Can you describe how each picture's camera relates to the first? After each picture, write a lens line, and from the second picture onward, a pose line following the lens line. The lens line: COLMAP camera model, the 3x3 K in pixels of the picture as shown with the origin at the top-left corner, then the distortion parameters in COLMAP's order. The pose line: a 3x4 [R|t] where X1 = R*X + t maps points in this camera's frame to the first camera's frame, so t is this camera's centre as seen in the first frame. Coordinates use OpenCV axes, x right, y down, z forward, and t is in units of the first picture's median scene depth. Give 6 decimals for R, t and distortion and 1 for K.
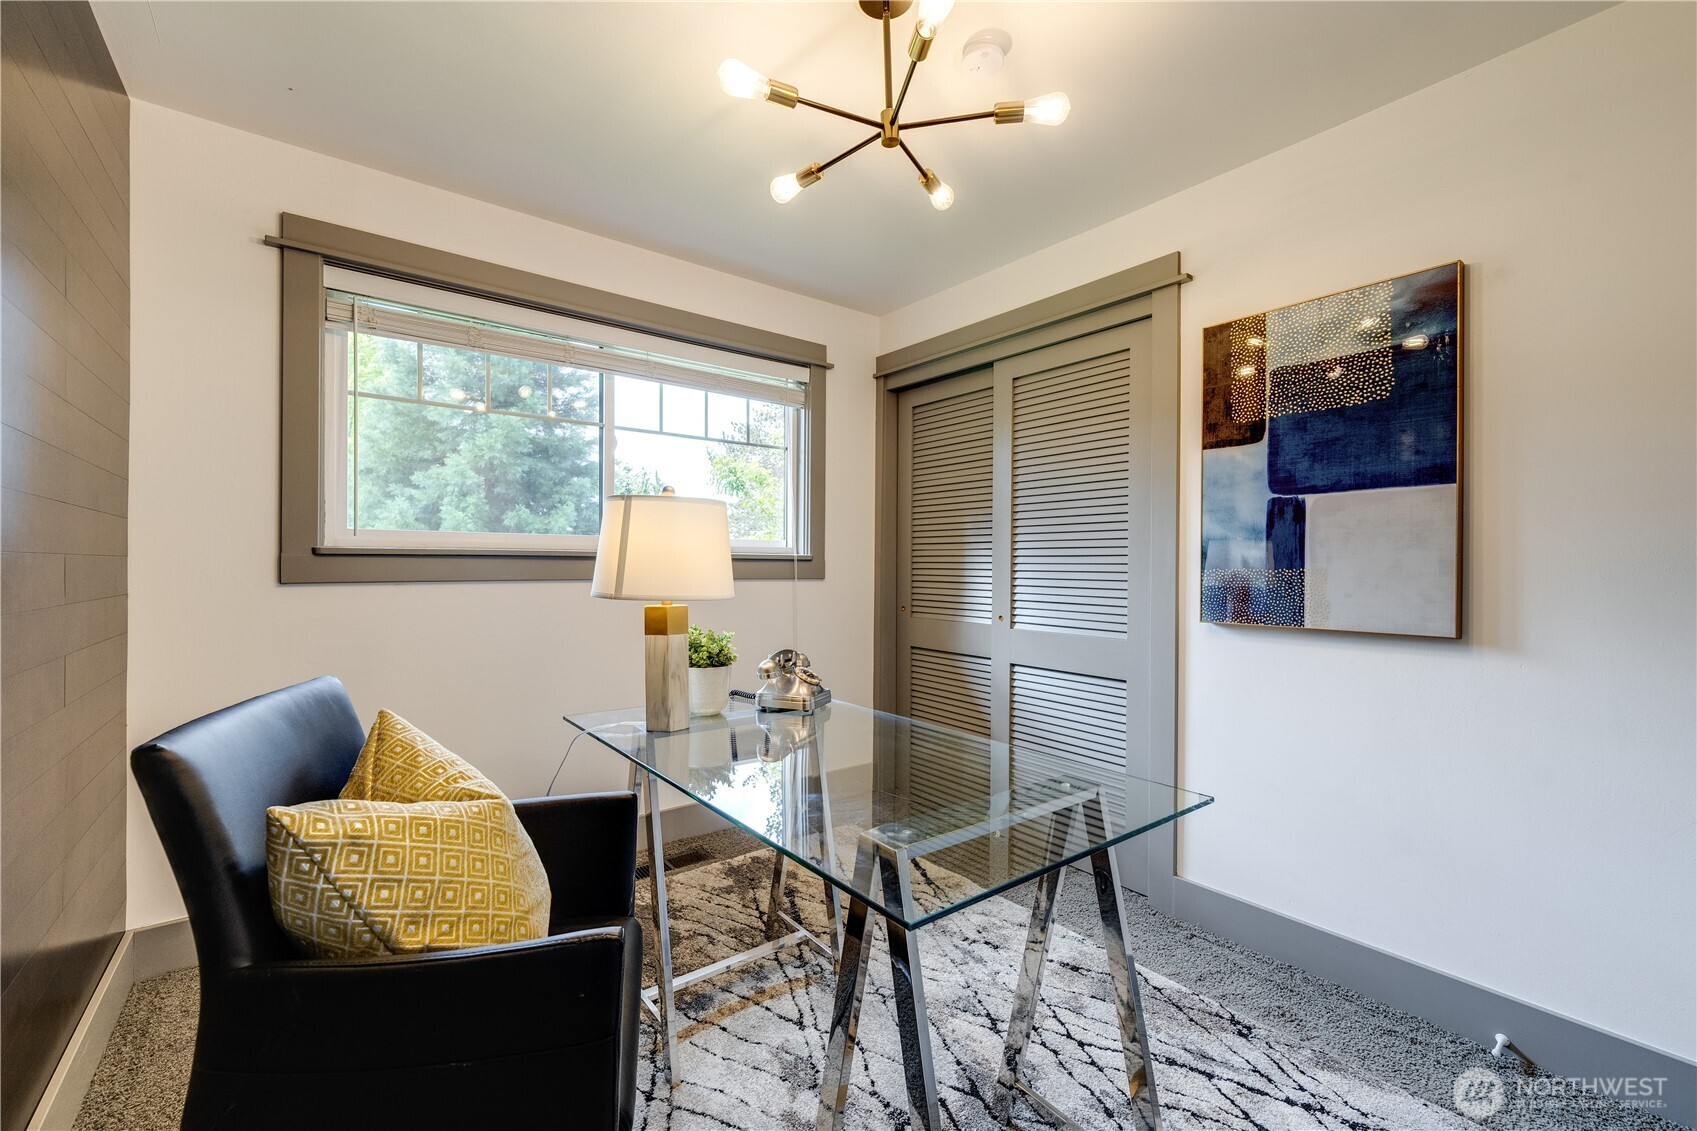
lens RADIAL K [[696.6, 0, 845.4], [0, 696.6, 567.2], [0, 0, 1]] dist [0.001141, 0.000576]
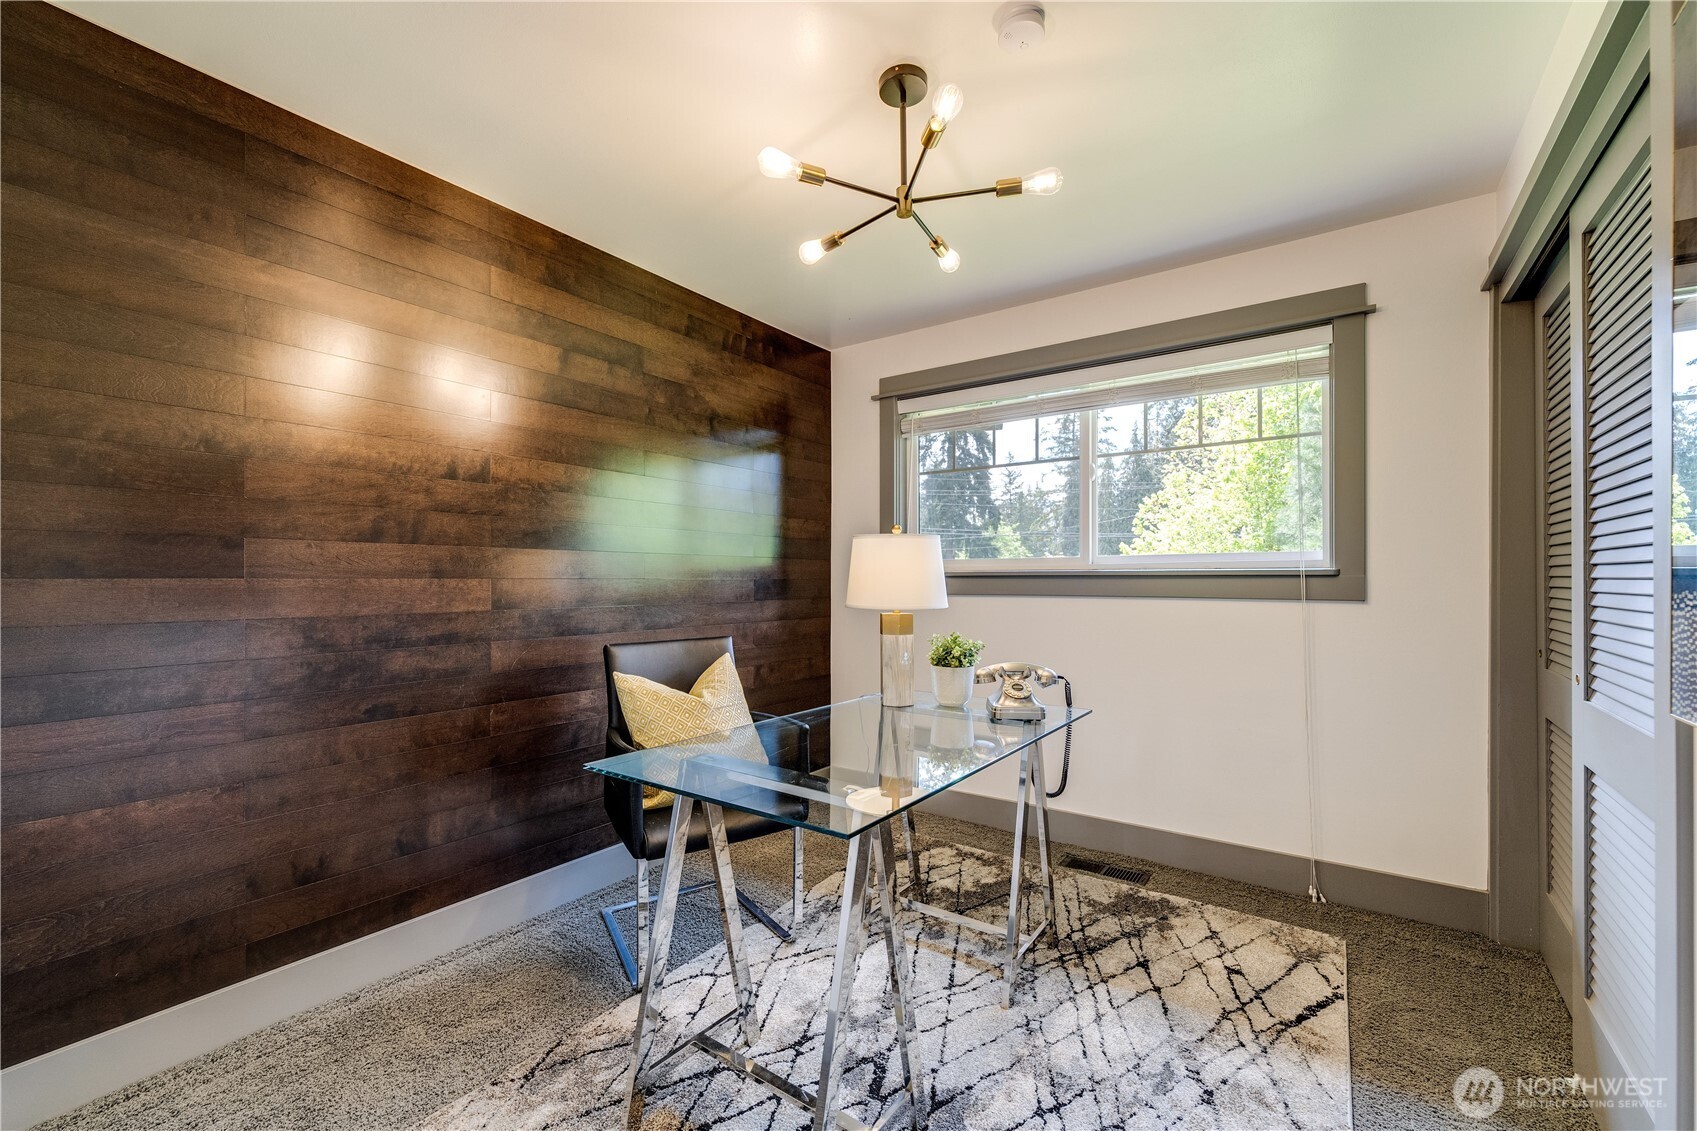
lens RADIAL K [[695.0, 0, 851.0], [0, 695.0, 581.4], [0, 0, 1]] dist [0.000163, -0.000056]
pose [[0.296927, -0.004463, -0.954890, 0.776371], [-0.004245, 0.999973, -0.005994, 0.004145], [0.954891, 0.005833, 0.296900, 0.405943]]
